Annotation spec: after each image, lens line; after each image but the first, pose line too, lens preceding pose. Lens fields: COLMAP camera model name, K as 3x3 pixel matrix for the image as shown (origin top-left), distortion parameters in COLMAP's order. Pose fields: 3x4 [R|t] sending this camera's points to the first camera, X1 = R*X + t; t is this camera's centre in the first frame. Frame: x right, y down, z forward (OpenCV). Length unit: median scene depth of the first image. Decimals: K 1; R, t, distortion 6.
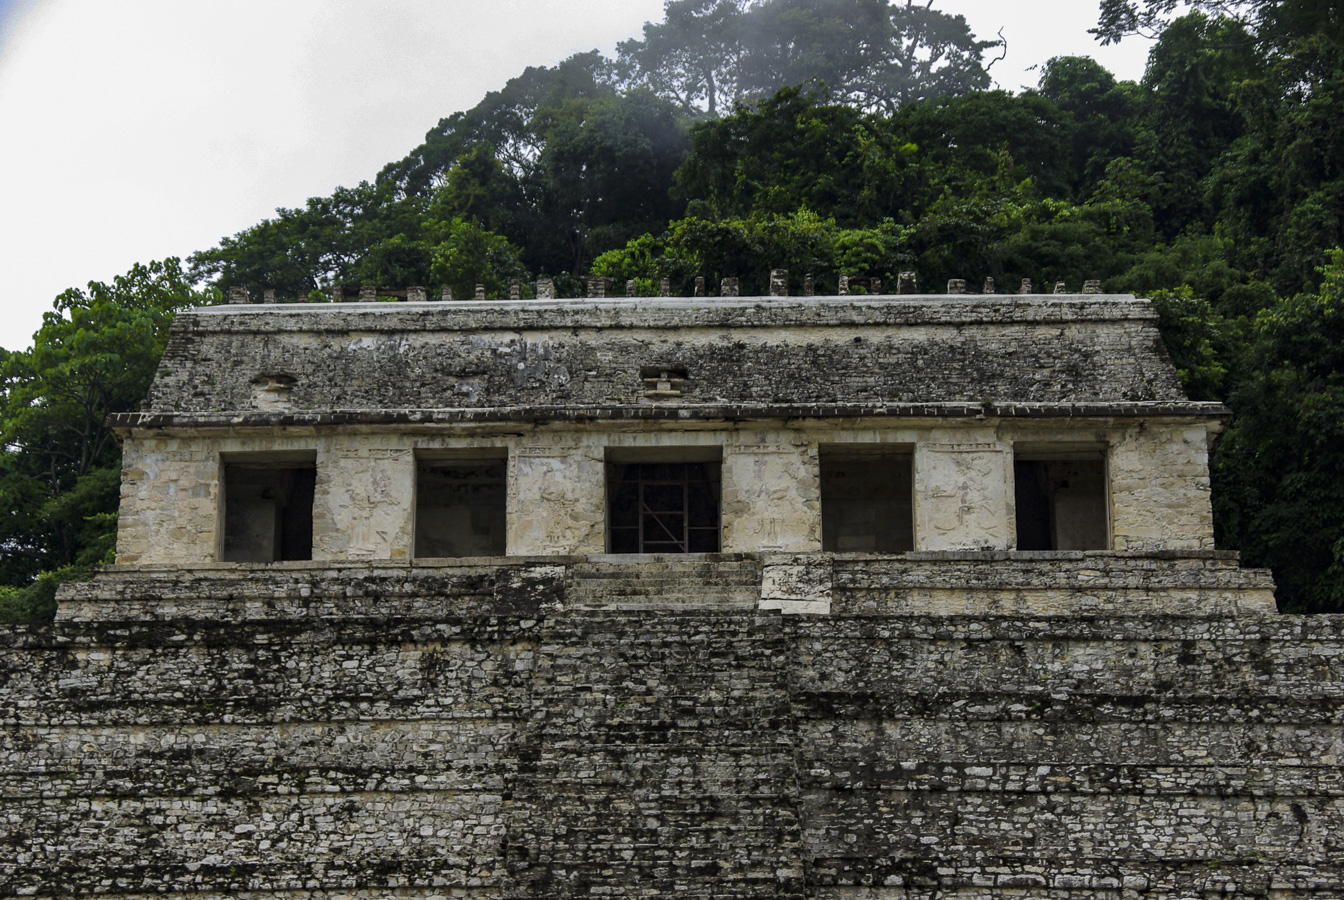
lens RADIAL K [[3334.4, 0, 672.0], [0, 3334.4, 450.0], [0, 0, 1]] dist [0.070451, 0.400821]
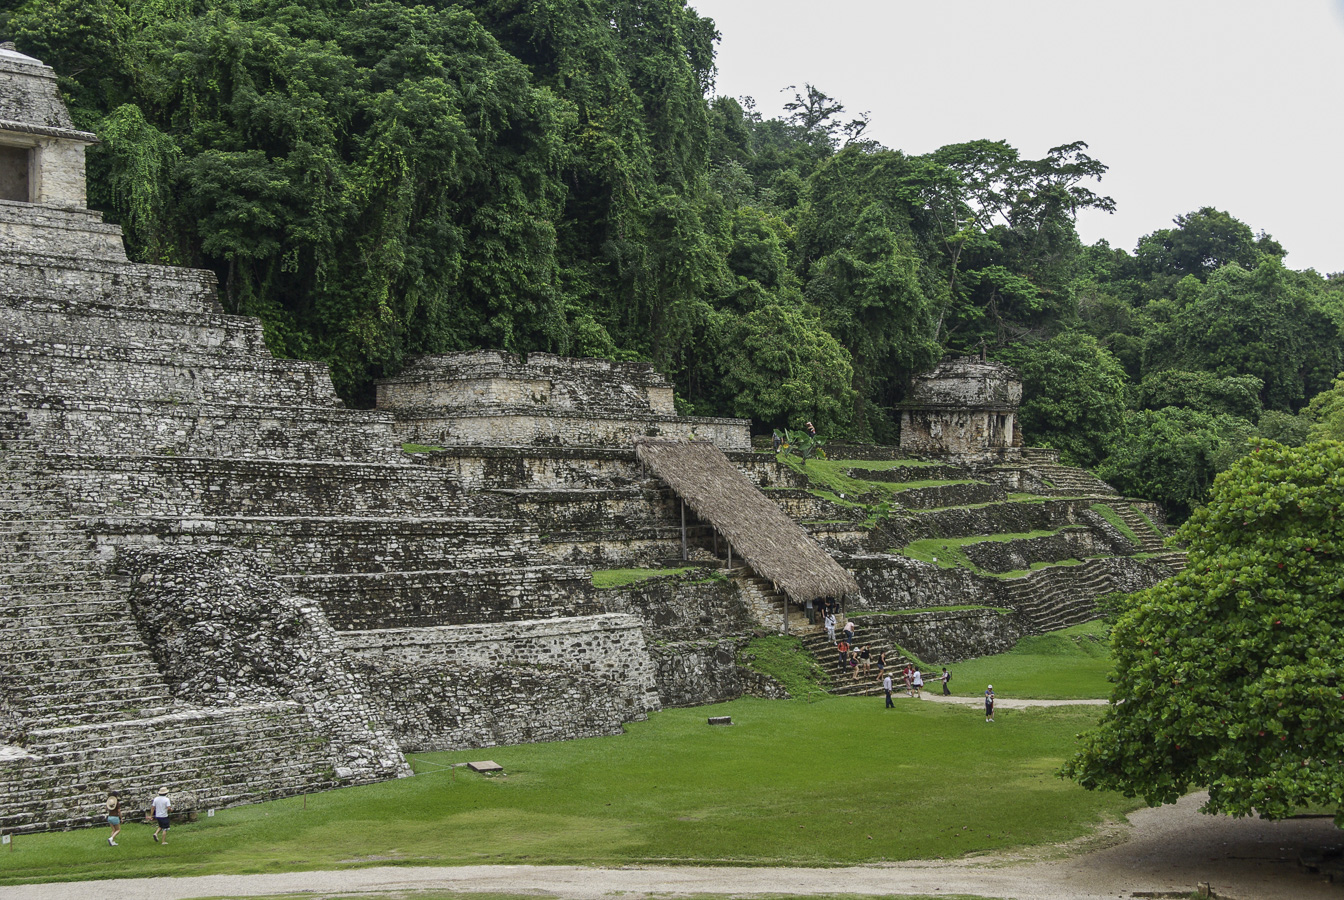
lens RADIAL K [[1978.1, 0, 672.0], [0, 1978.1, 450.0], [0, 0, 1]] dist [0.076150, 0.055038]
pose [[0.691235, 0.013299, 0.722507, -0.546172], [-0.243369, 0.945707, 0.215428, -0.207786], [-0.680415, -0.324748, 0.656943, -0.140339]]
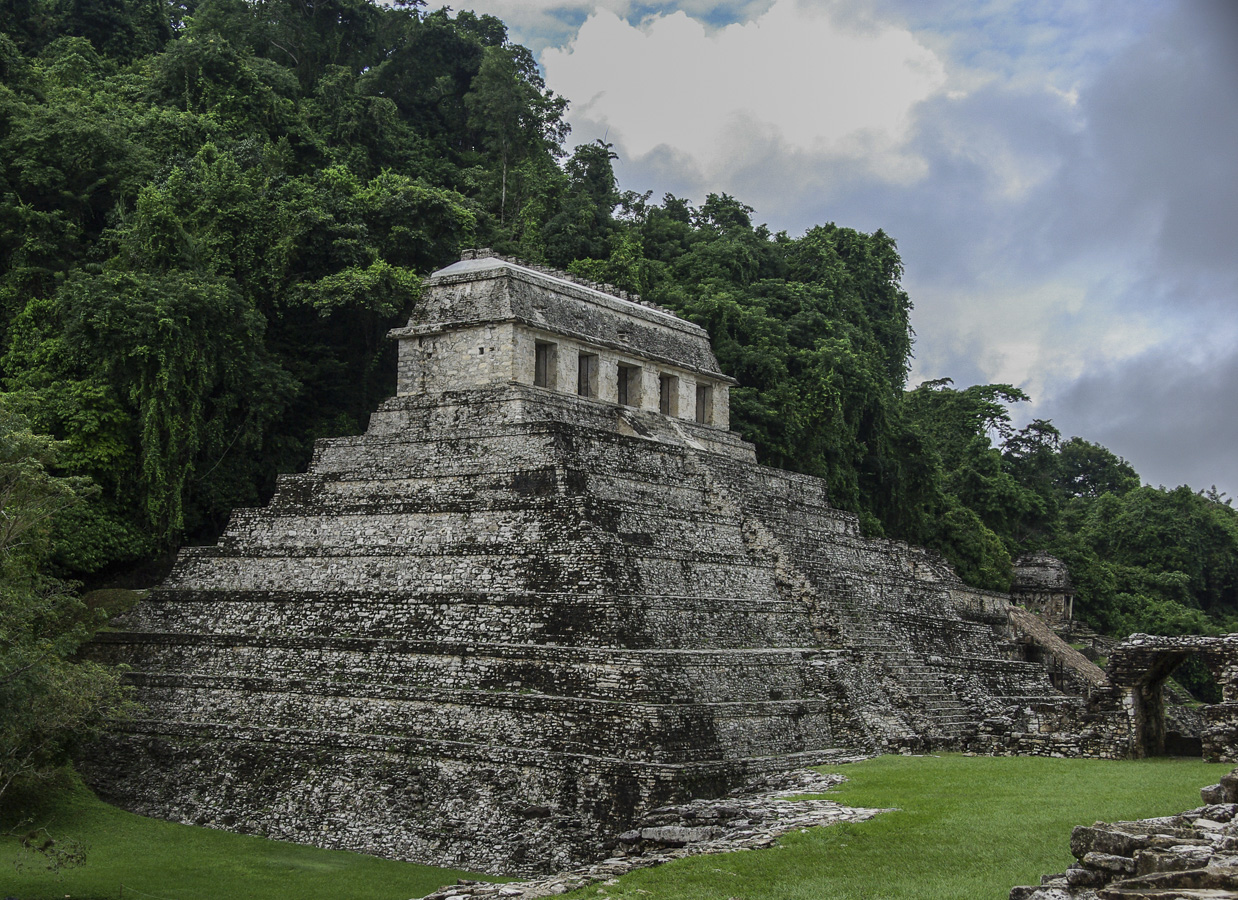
lens RADIAL K [[1848.3, 0, 619.0], [0, 1848.3, 450.0], [0, 0, 1]] dist [0.222021, -0.021483]
pose [[0.506380, 0.107082, 0.855636, -1.443202], [-0.312814, 0.947480, 0.066552, -0.035610], [-0.803571, -0.301356, 0.513282, 0.258697]]
